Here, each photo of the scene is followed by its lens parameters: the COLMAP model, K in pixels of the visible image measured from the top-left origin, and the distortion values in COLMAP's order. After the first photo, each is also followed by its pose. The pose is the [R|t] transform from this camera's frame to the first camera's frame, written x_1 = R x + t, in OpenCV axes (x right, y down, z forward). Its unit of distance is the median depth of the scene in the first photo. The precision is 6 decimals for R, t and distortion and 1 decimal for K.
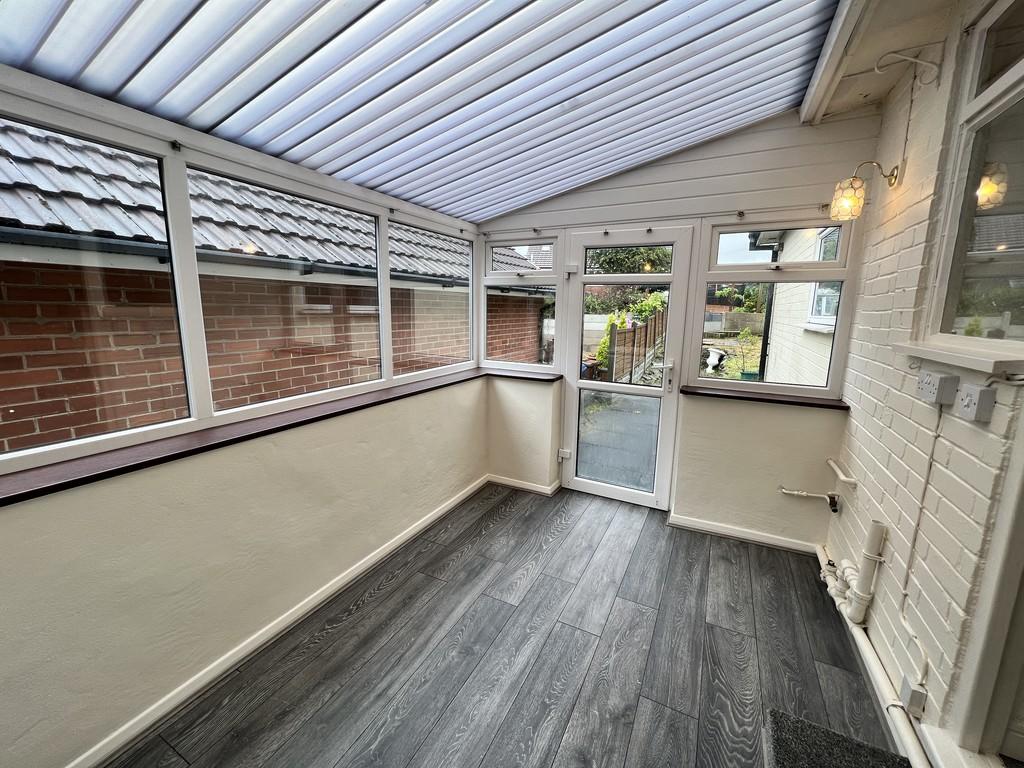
lens RADIAL K [[409.2, 0, 511.1], [0, 409.2, 380.0], [0, 0, 1]] dist [-0.000718, 0.000330]
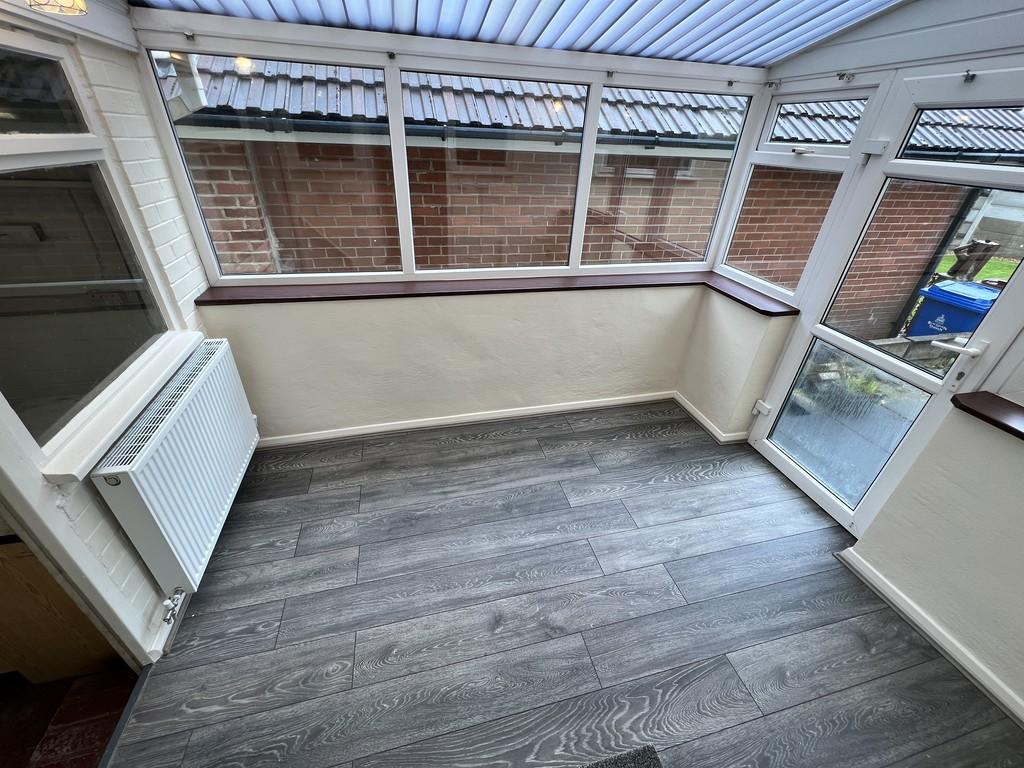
lens RADIAL K [[409.2, 0, 511.1], [0, 409.2, 380.0], [0, 0, 1]] dist [-0.000718, 0.000330]
pose [[0.660578, 0.394339, -0.638854, 0.410821], [-0.160648, 0.905481, 0.392807, -0.140900], [0.733369, -0.156849, 0.661490, 0.177542]]
